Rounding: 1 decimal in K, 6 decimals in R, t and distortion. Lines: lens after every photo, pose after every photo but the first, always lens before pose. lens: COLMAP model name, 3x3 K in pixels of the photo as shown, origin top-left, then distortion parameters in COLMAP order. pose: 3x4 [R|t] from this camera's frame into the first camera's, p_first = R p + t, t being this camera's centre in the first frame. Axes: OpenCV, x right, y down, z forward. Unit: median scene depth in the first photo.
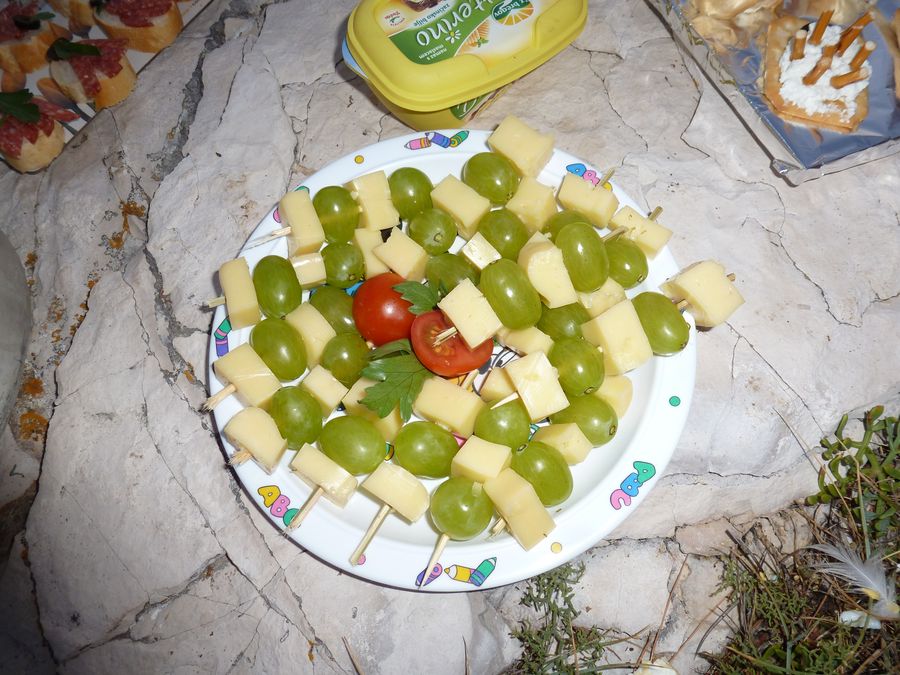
lens RADIAL K [[627.9, 0, 438.1], [0, 627.9, 337.8], [0, 0, 1]] dist [-0.031674, -0.002101]
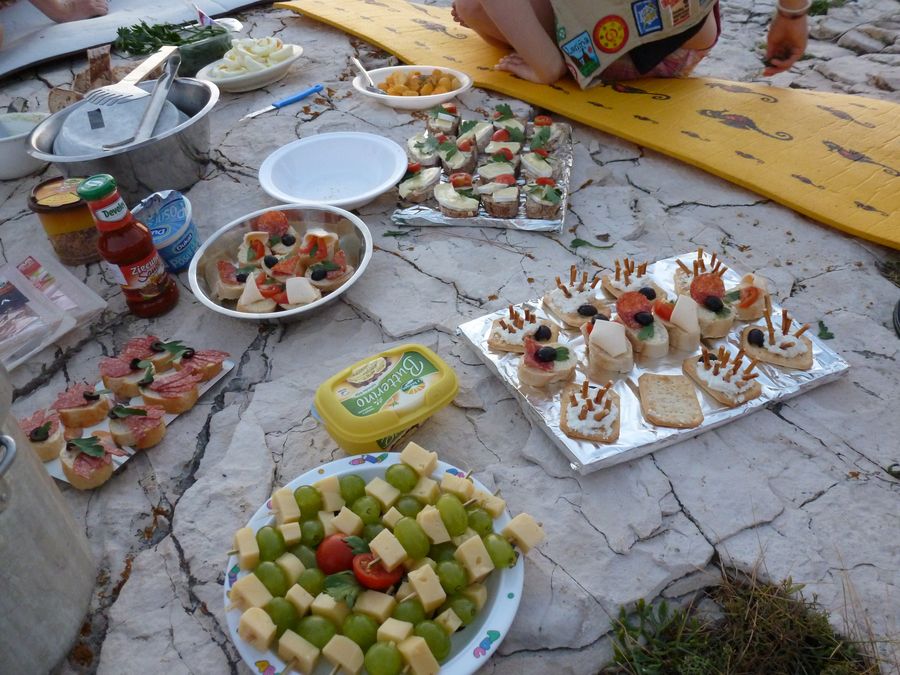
lens RADIAL K [[735.5, 0, 450.0], [0, 735.5, 337.5], [0, 0, 1]] dist [0.000886, 0.000038]
pose [[0.995214, -0.012168, 0.096957, 0.027629], [0.059845, 0.860268, -0.506317, 0.409599], [-0.077248, 0.509696, 0.856880, -0.853679]]
